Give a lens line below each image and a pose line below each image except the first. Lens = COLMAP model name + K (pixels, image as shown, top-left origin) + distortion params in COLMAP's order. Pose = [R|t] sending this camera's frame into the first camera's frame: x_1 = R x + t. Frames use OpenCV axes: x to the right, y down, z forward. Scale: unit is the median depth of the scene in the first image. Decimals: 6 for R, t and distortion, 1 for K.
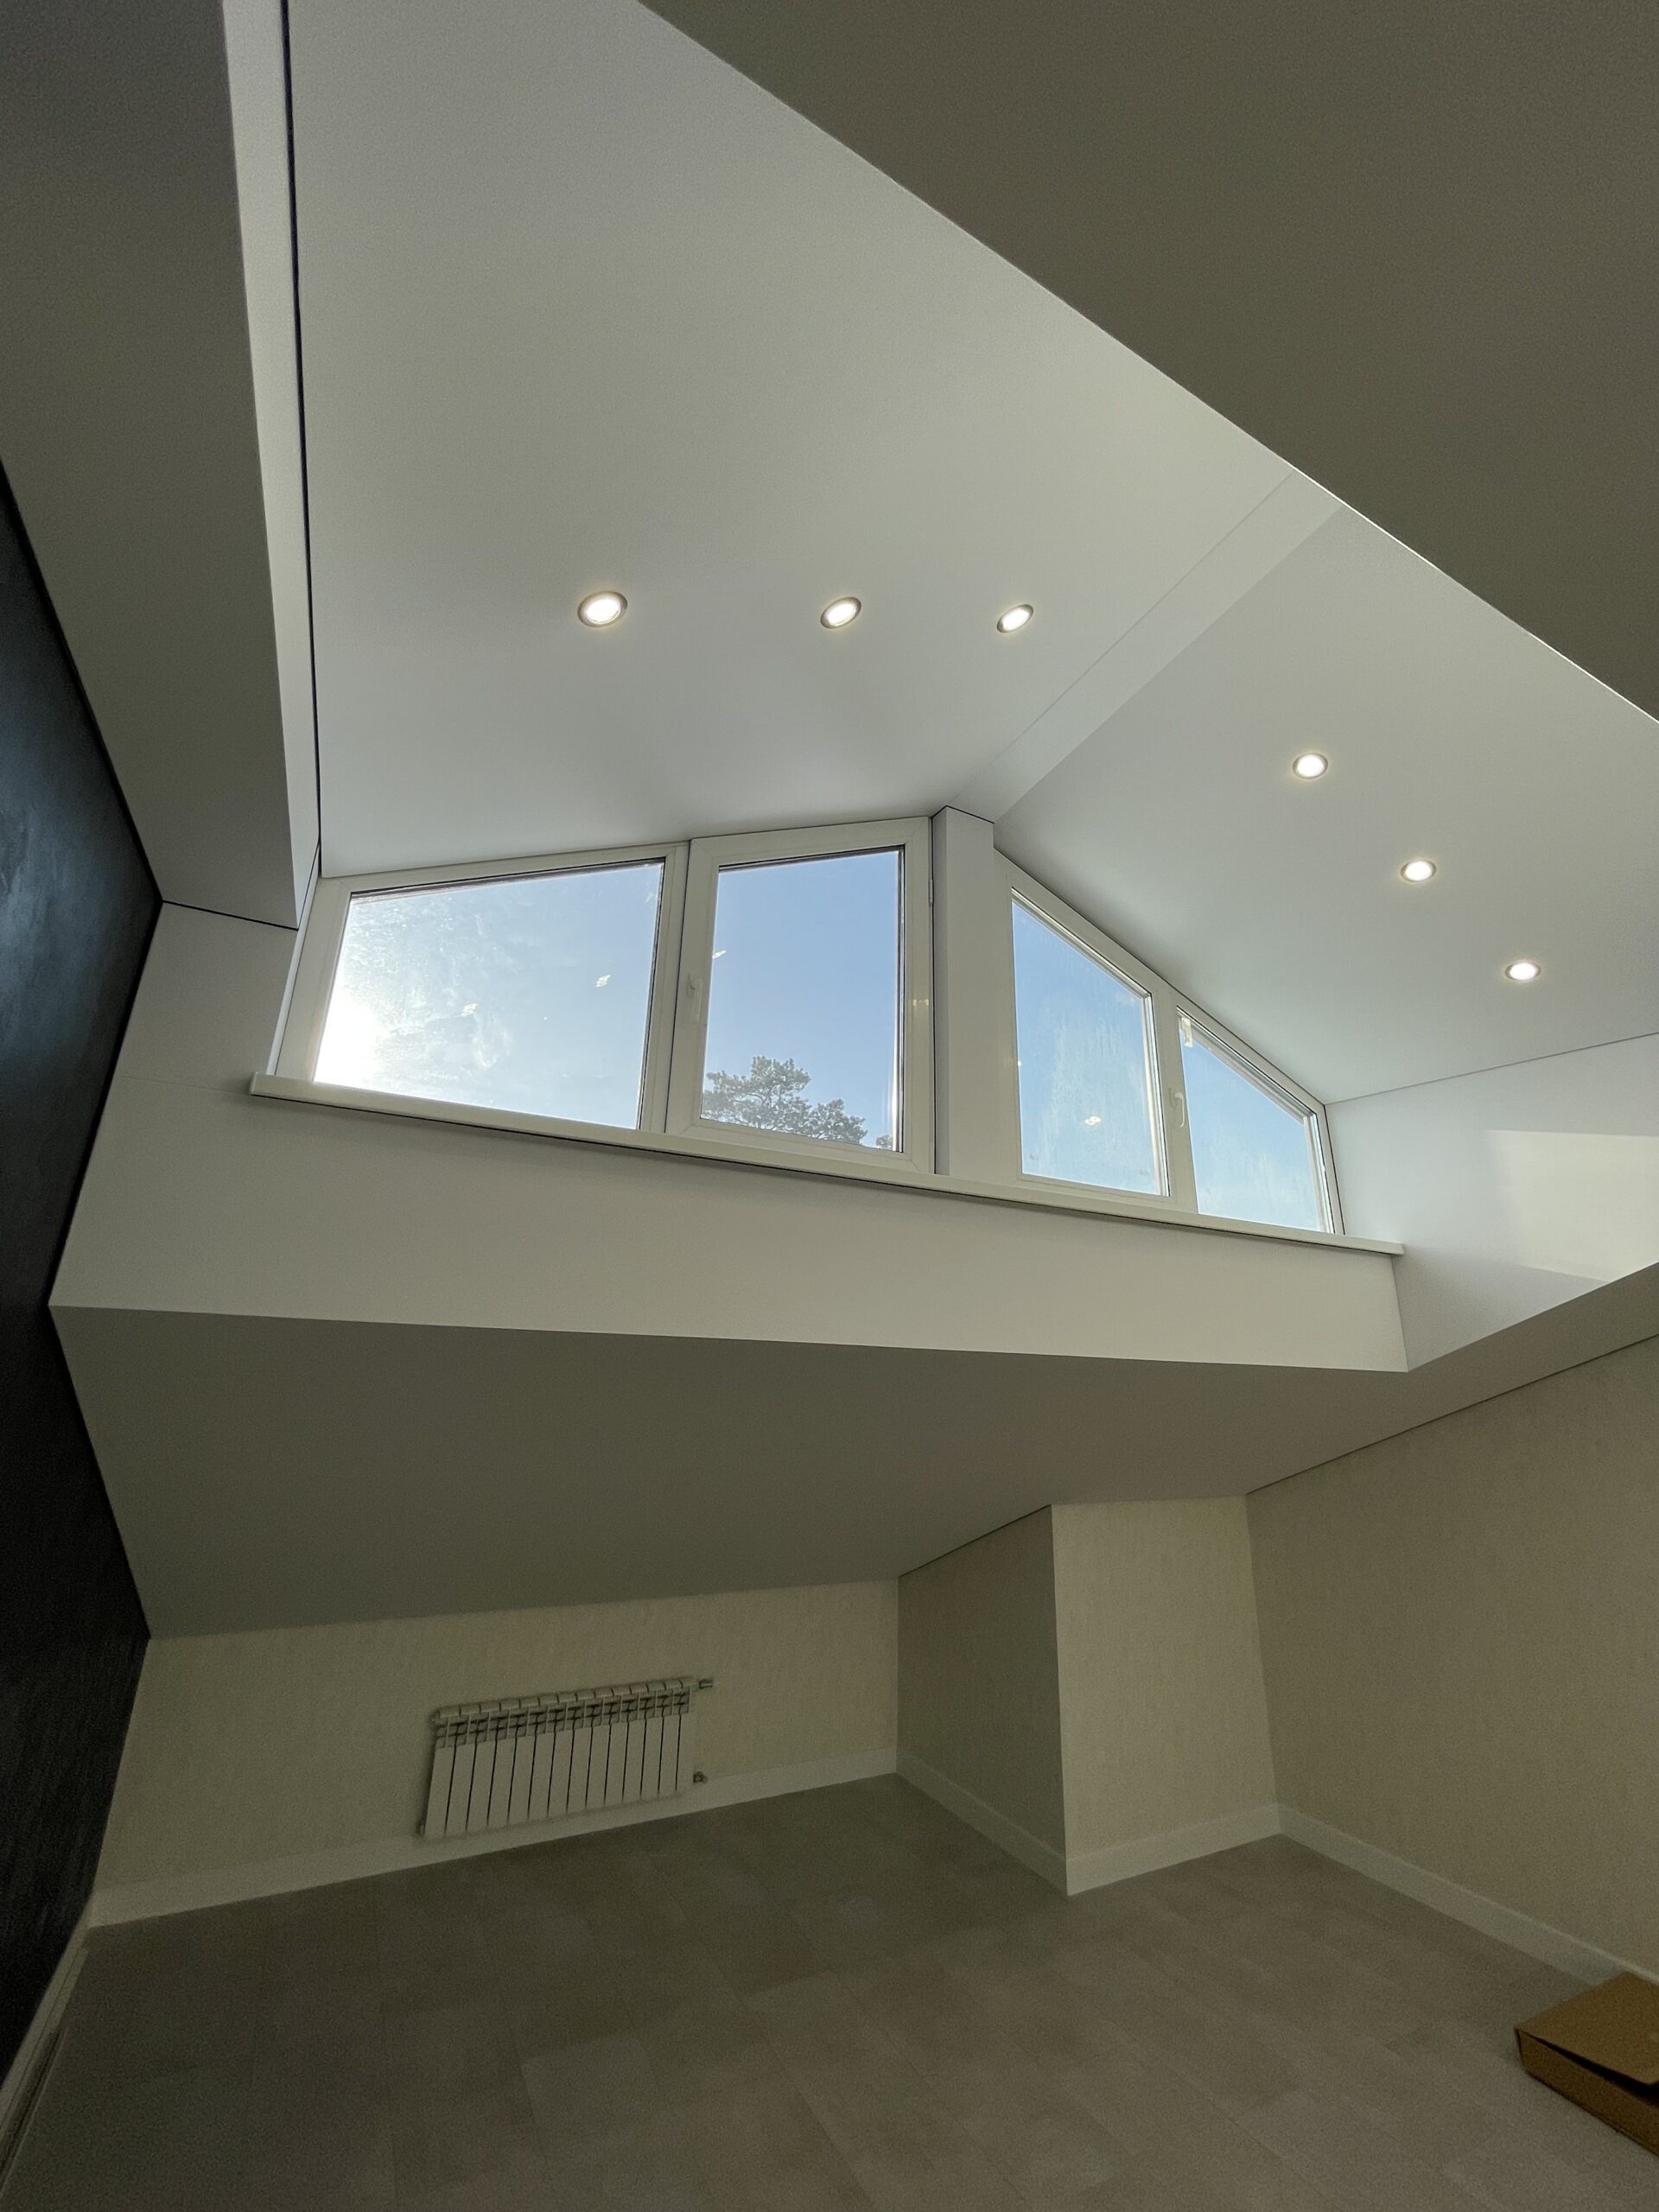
lens RADIAL K [[893.9, 0, 834.0], [0, 893.9, 1114.6], [0, 0, 1]] dist [-0.003775, -0.000174]
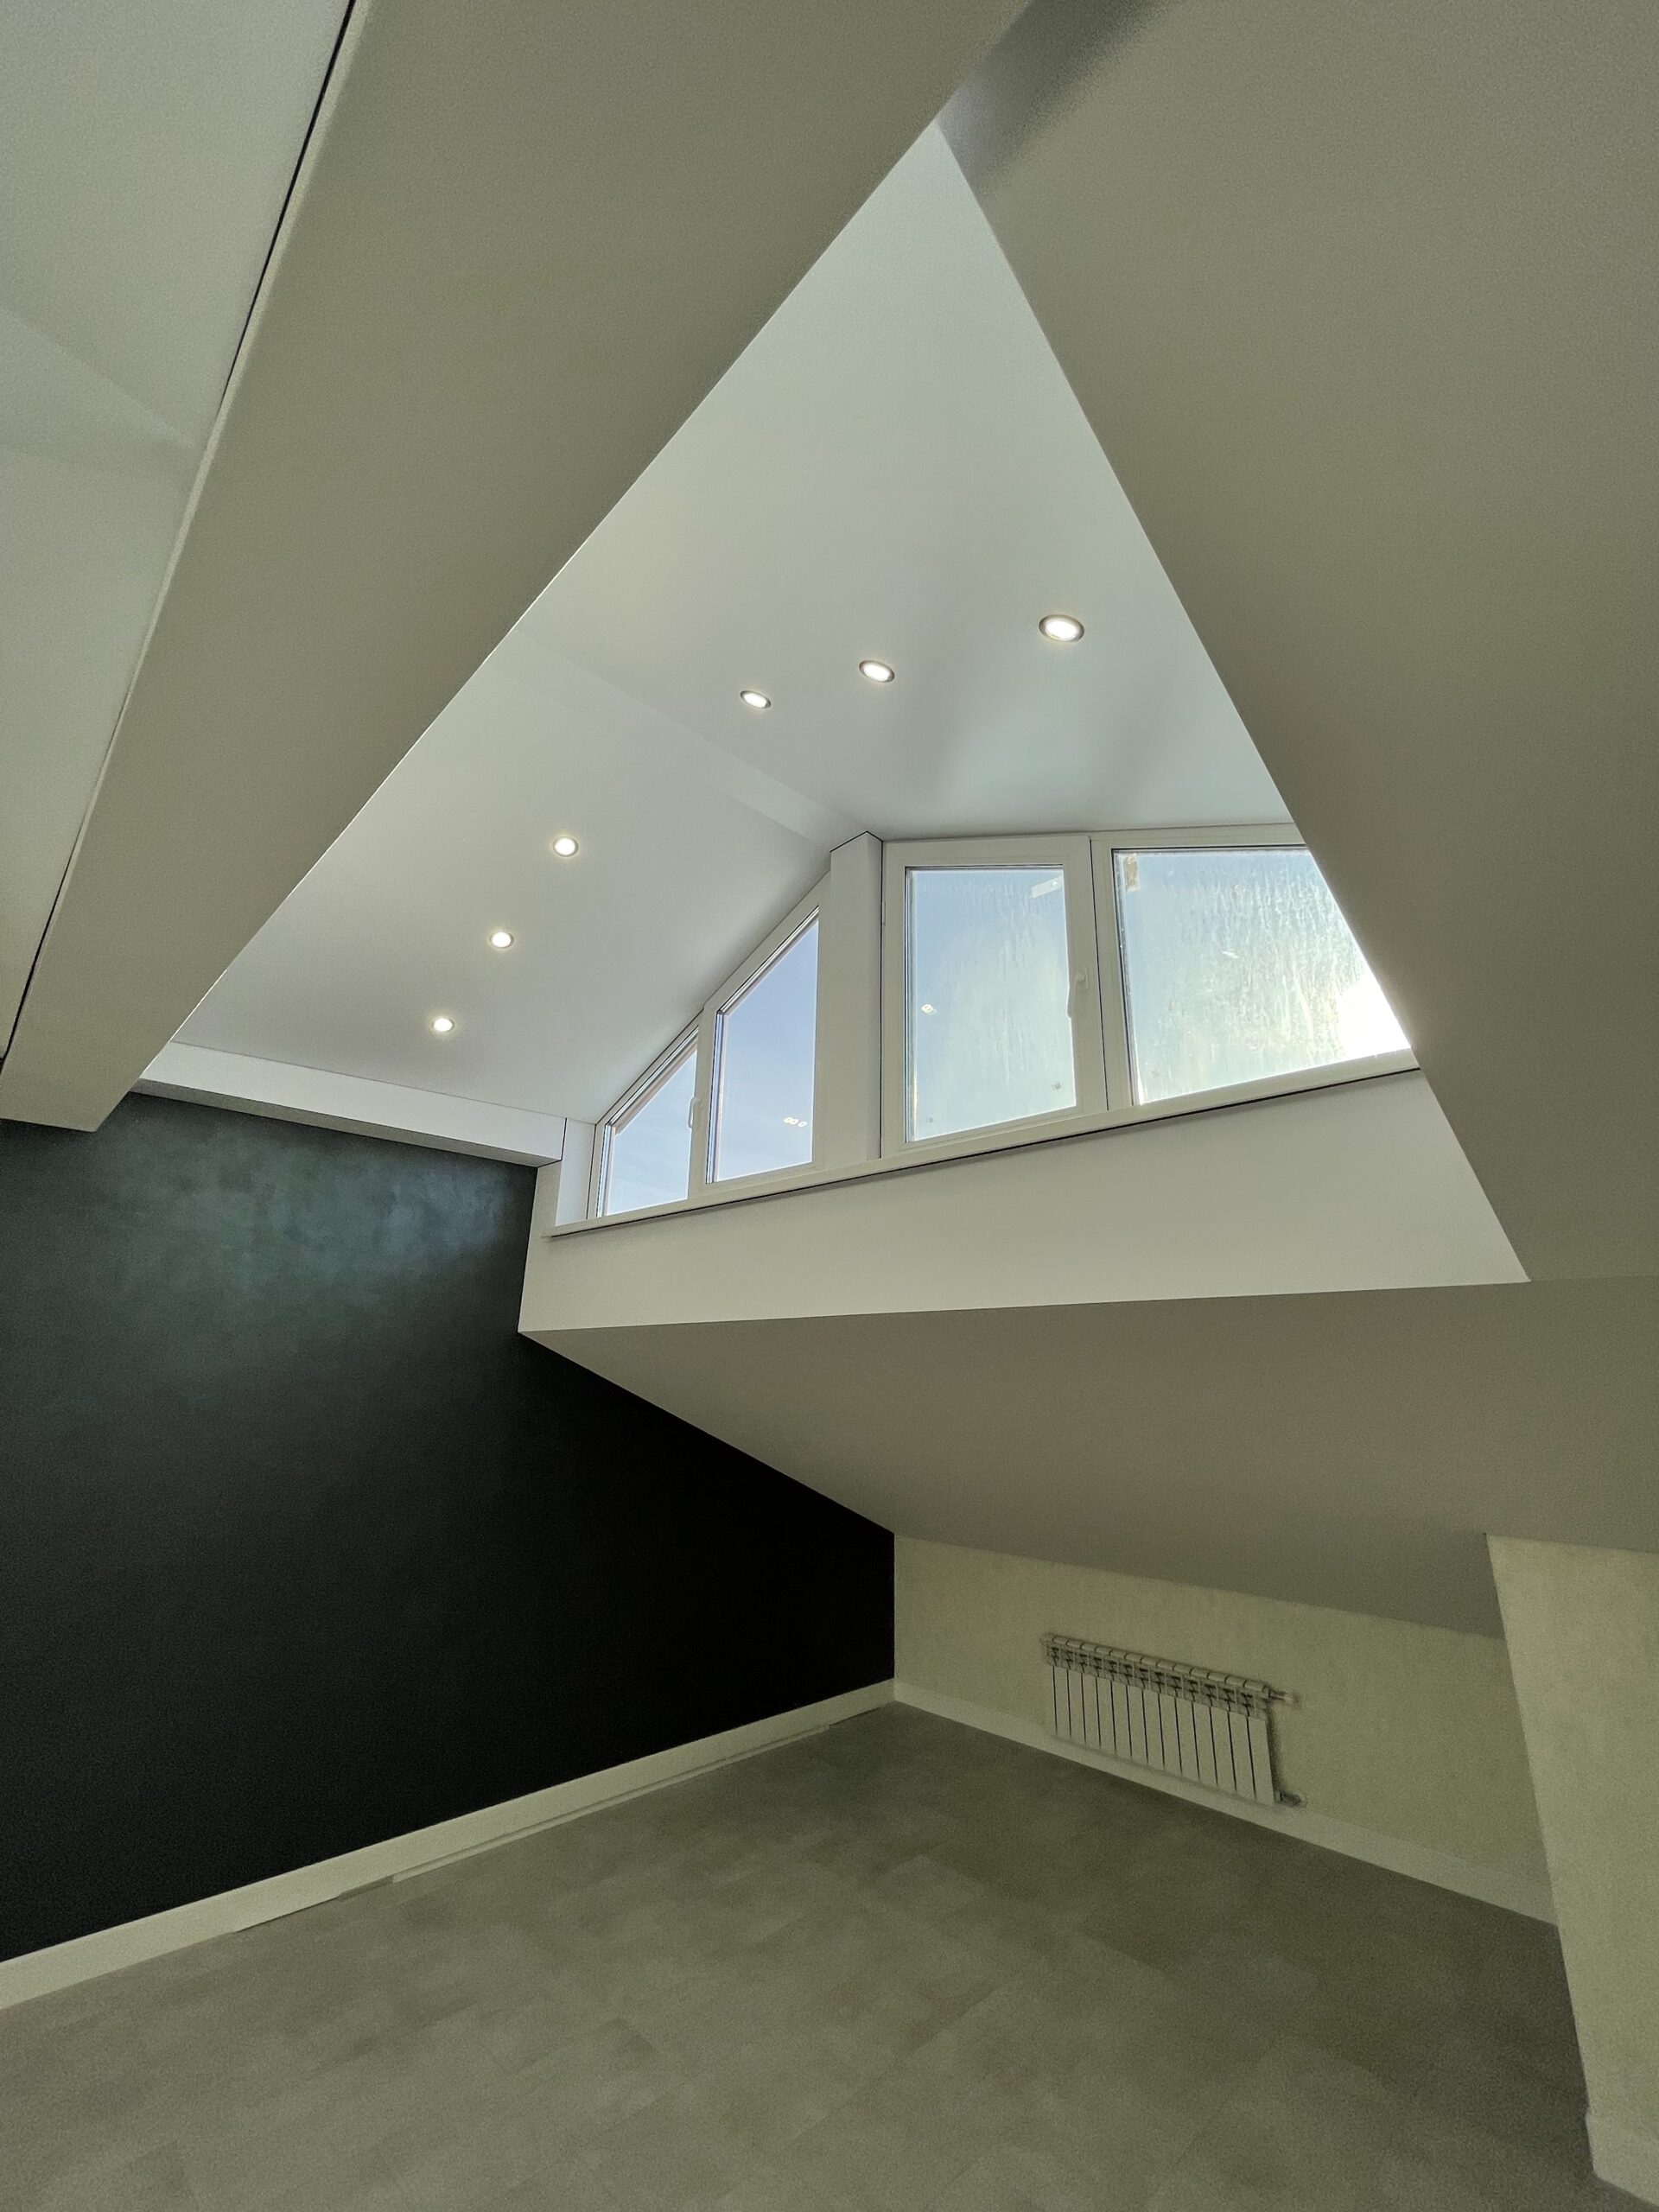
lens RADIAL K [[893.9, 0, 834.0], [0, 893.9, 1114.6], [0, 0, 1]] dist [-0.003775, -0.000174]
pose [[0.292651, -0.293411, -0.910091, 0.845250], [0.266764, 0.939024, -0.216958, 0.175855], [0.918255, -0.179287, 0.353078, 0.418114]]
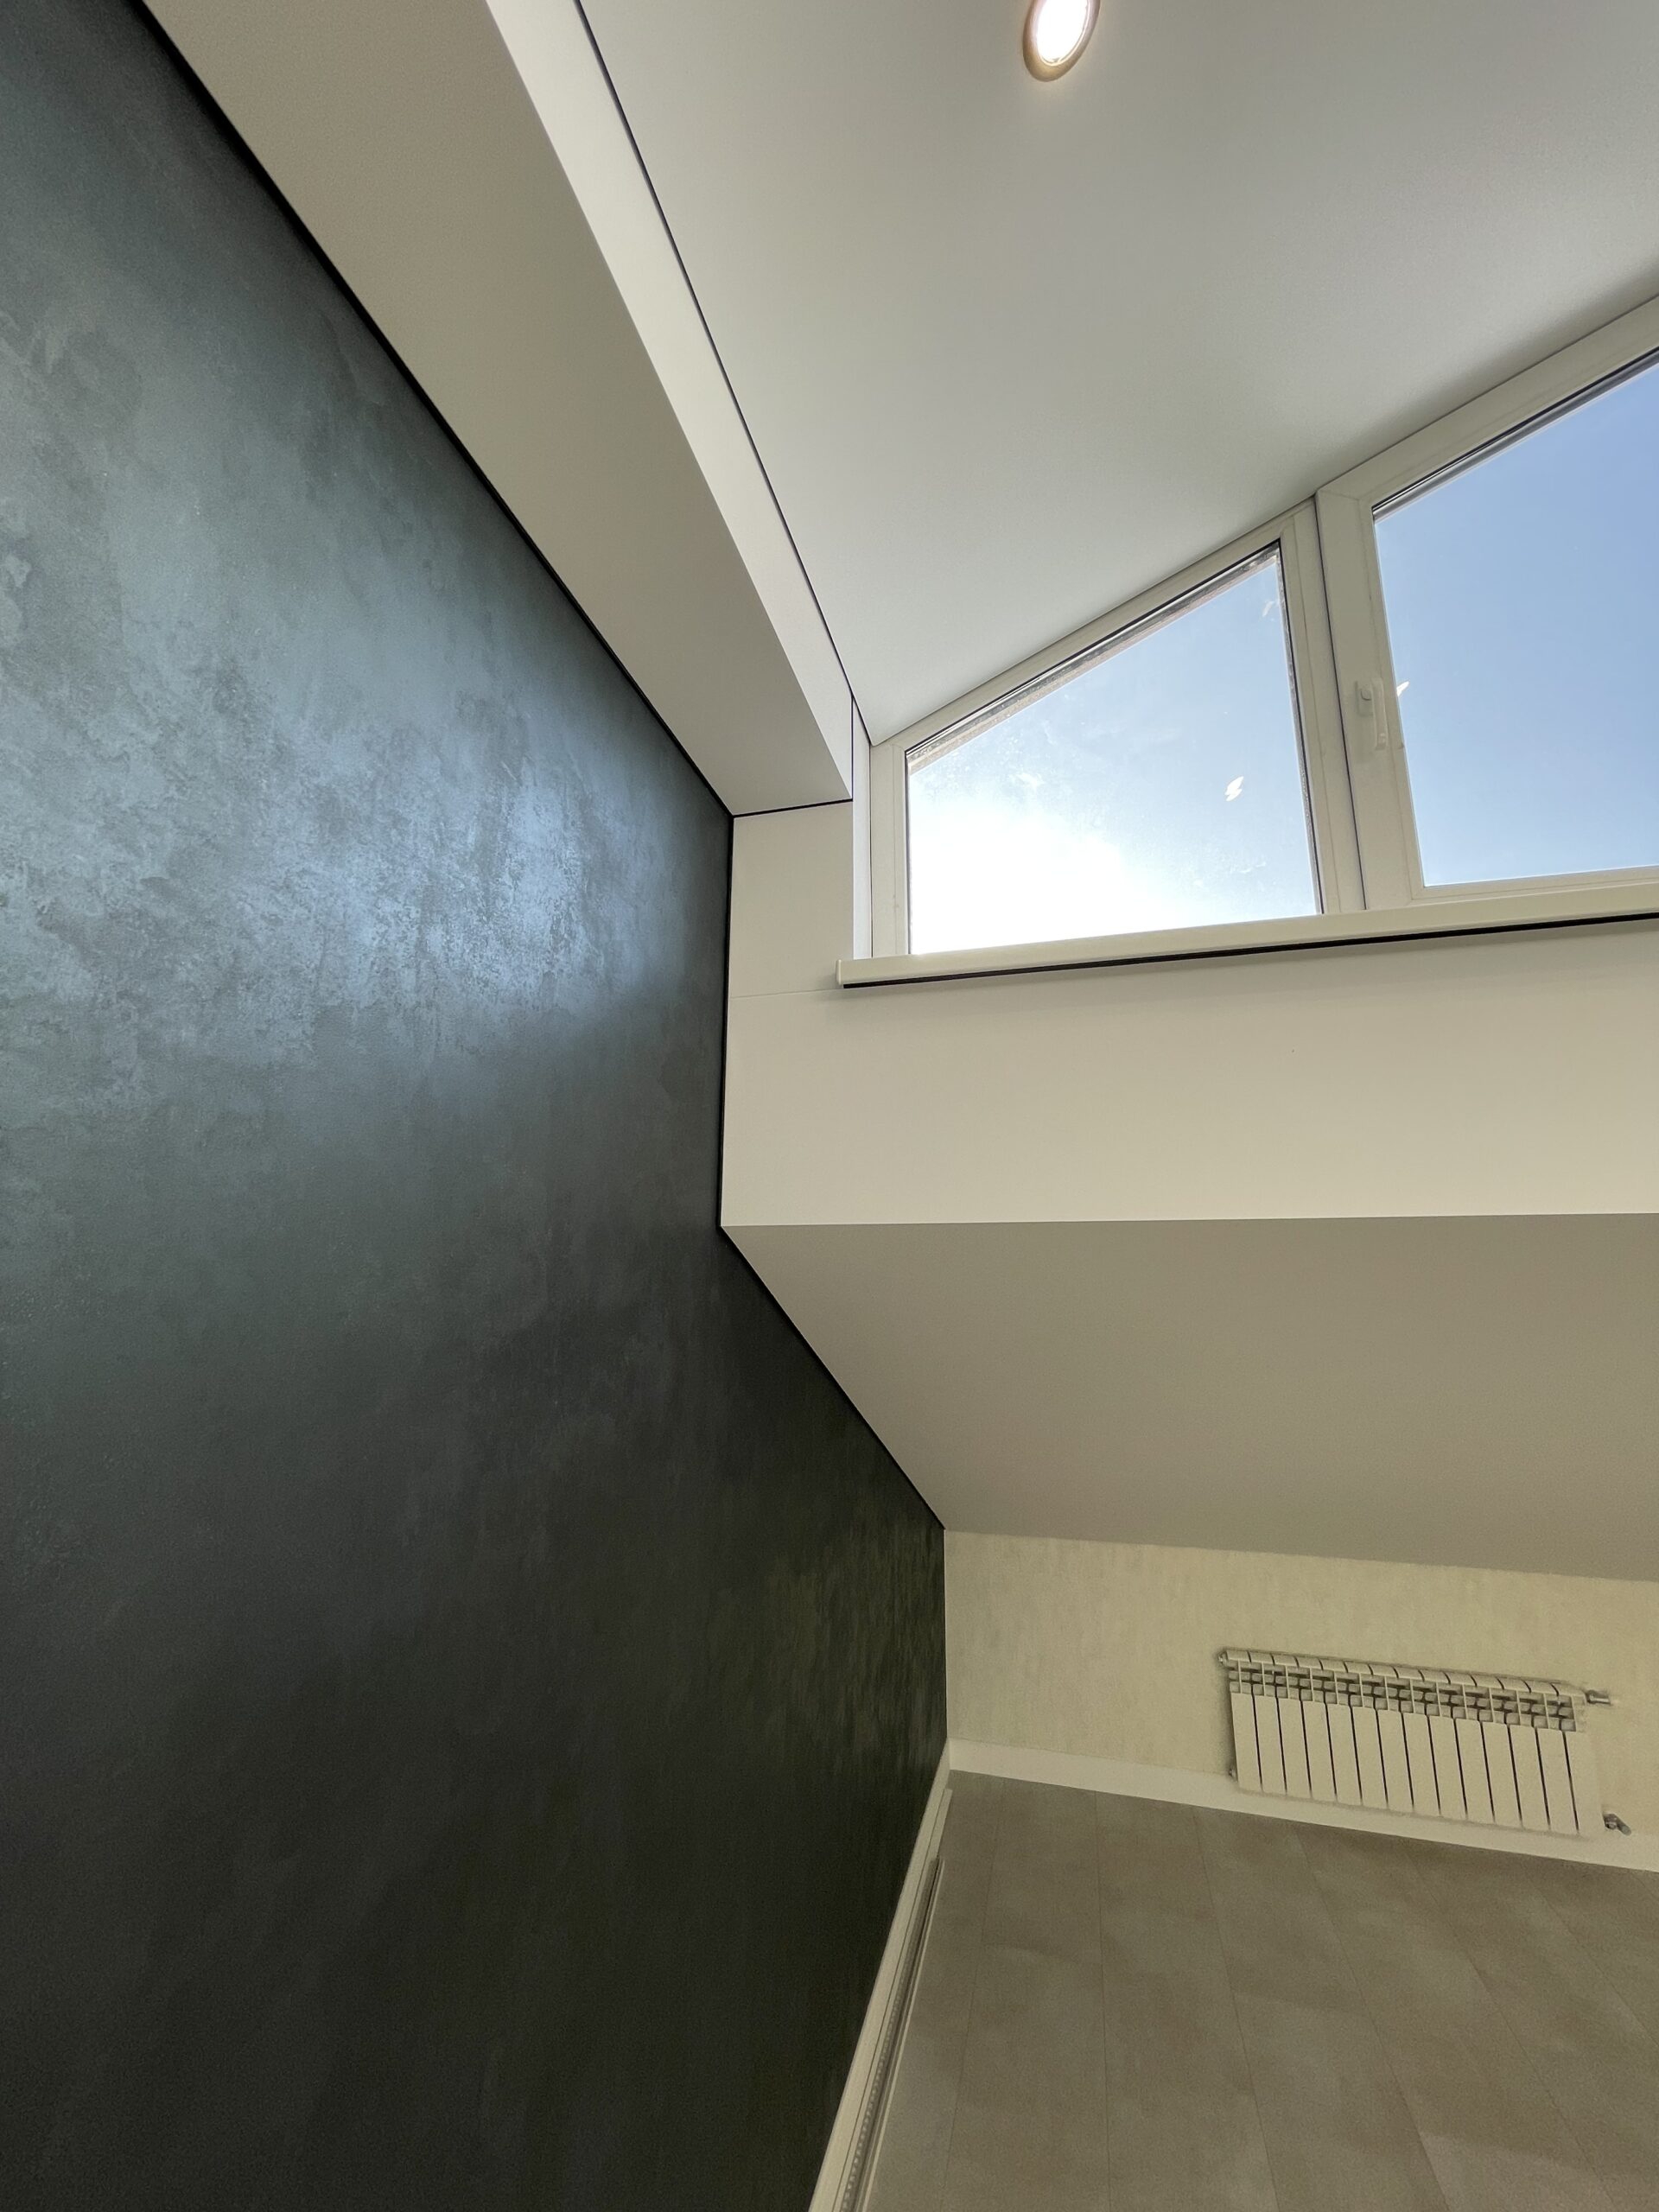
lens RADIAL K [[896.8, 0, 820.6], [0, 896.8, 1108.3], [0, 0, 1]] dist [-0.001338, -0.000185]
pose [[0.720266, -0.164054, -0.674021, -0.034588], [0.216813, 0.976195, -0.005913, 0.045190], [0.658946, -0.141878, 0.738689, 0.134602]]
